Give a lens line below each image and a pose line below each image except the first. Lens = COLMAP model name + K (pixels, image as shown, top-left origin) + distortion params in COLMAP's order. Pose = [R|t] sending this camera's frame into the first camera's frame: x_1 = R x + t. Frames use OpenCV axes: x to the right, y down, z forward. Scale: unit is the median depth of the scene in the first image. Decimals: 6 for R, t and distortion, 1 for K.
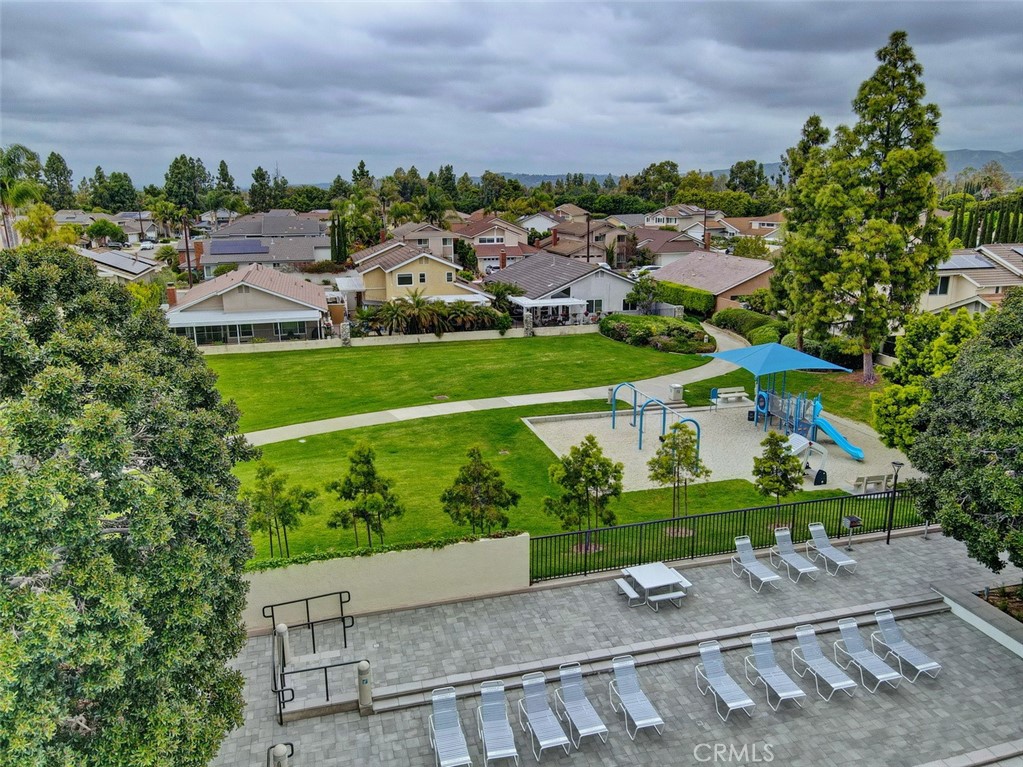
lens RADIAL K [[755.1, 0, 514.2], [0, 755.1, 380.8], [0, 0, 1]] dist [-0.004914, 0.035089]
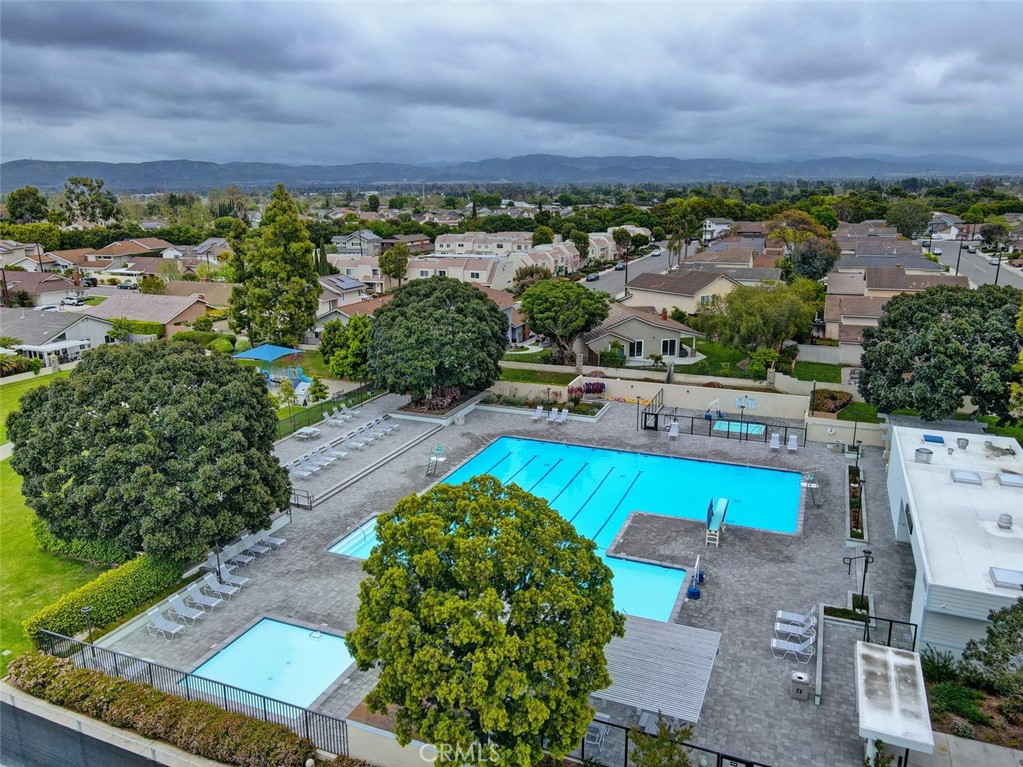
lens RADIAL K [[755.1, 0, 514.2], [0, 755.1, 380.8], [0, 0, 1]] dist [-0.004914, 0.035089]
pose [[0.609232, -0.188708, 0.770212, -0.546030], [0.194596, 0.977151, 0.085486, -0.000493], [-0.768745, 0.097800, 0.632033, -0.499530]]
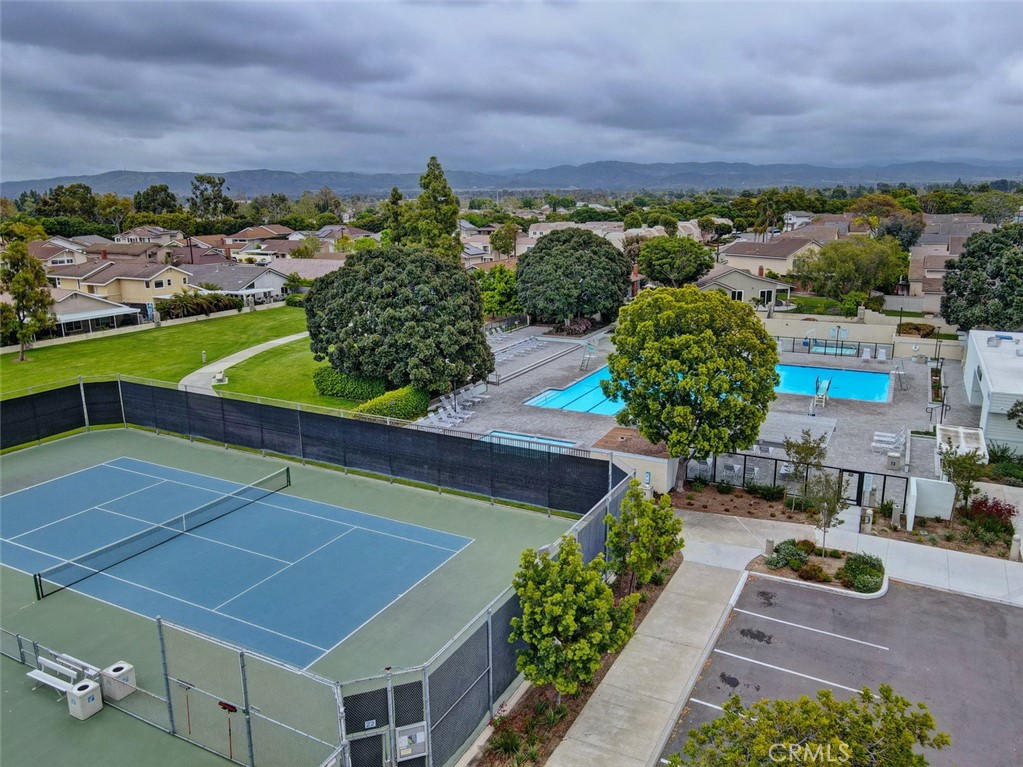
lens RADIAL K [[755.1, 0, 514.2], [0, 755.1, 380.8], [0, 0, 1]] dist [-0.004914, 0.035089]
pose [[0.676126, -0.170330, 0.716827, -0.828025], [0.183629, 0.981166, 0.059939, 0.099143], [-0.713536, 0.091103, 0.694670, -0.555771]]
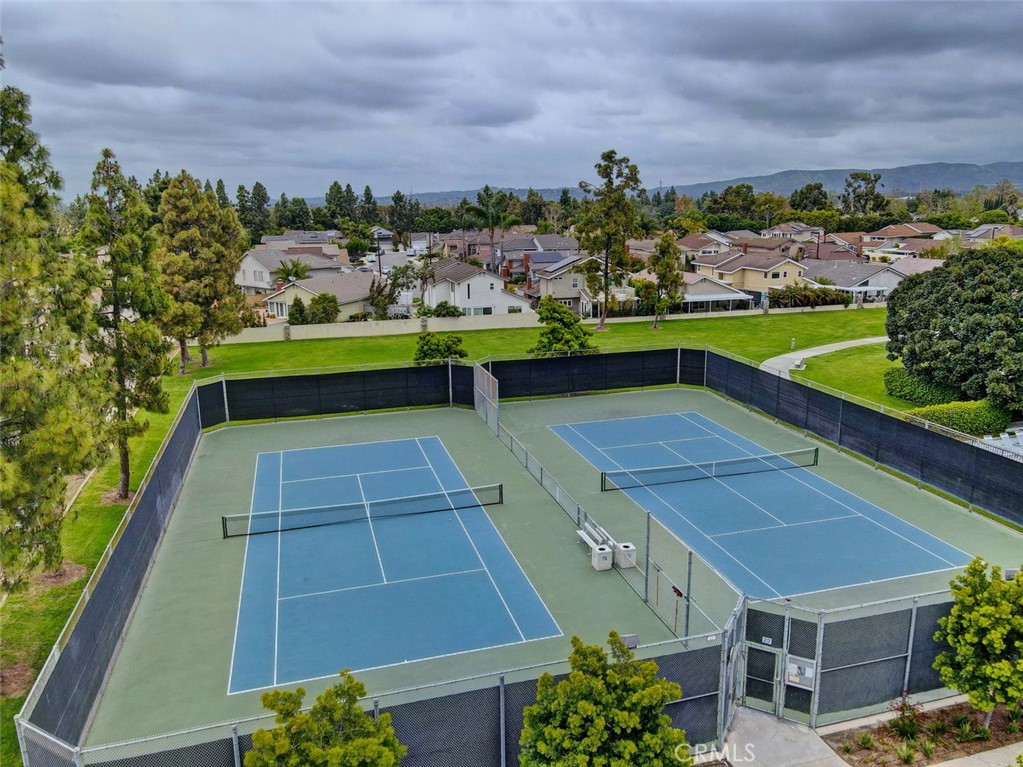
lens RADIAL K [[755.1, 0, 514.2], [0, 755.1, 380.8], [0, 0, 1]] dist [-0.004914, 0.035089]
pose [[0.999728, -0.010112, 0.021013, -0.799088], [0.010471, 0.999799, -0.017076, 0.123560], [-0.020836, 0.017291, 0.999633, -0.655921]]
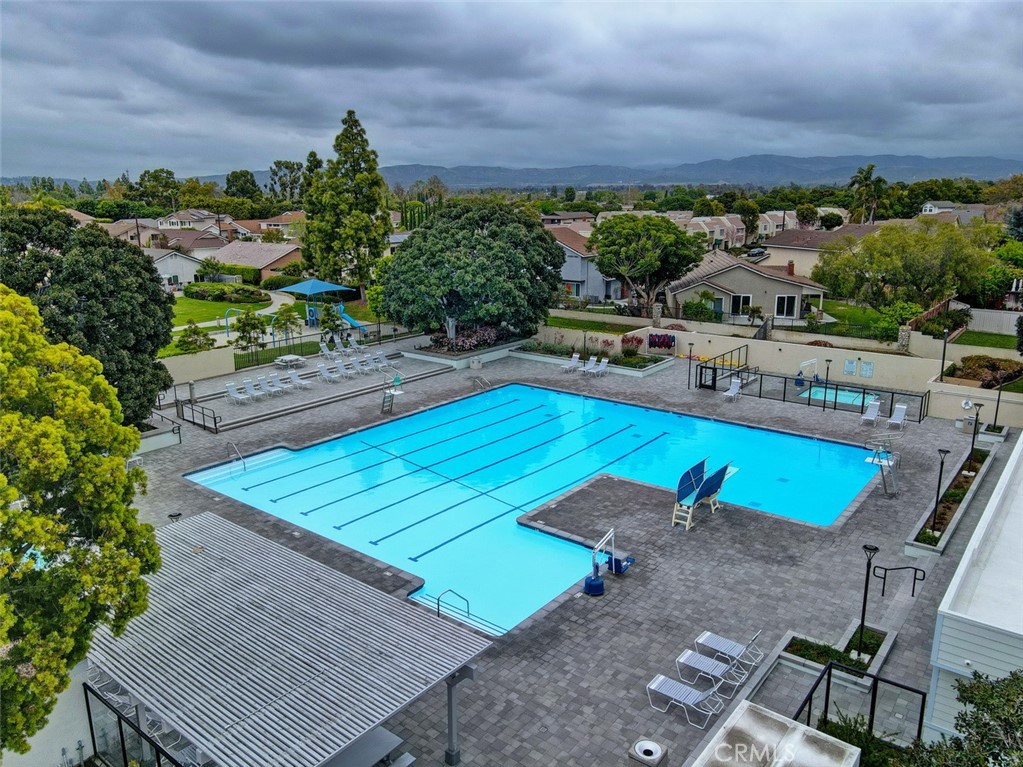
lens RADIAL K [[755.1, 0, 514.2], [0, 755.1, 380.8], [0, 0, 1]] dist [-0.004914, 0.035089]
pose [[0.802185, -0.137050, 0.581134, -0.242610], [0.142606, 0.989110, 0.036413, 0.132599], [-0.579795, 0.053663, 0.812993, -0.502942]]
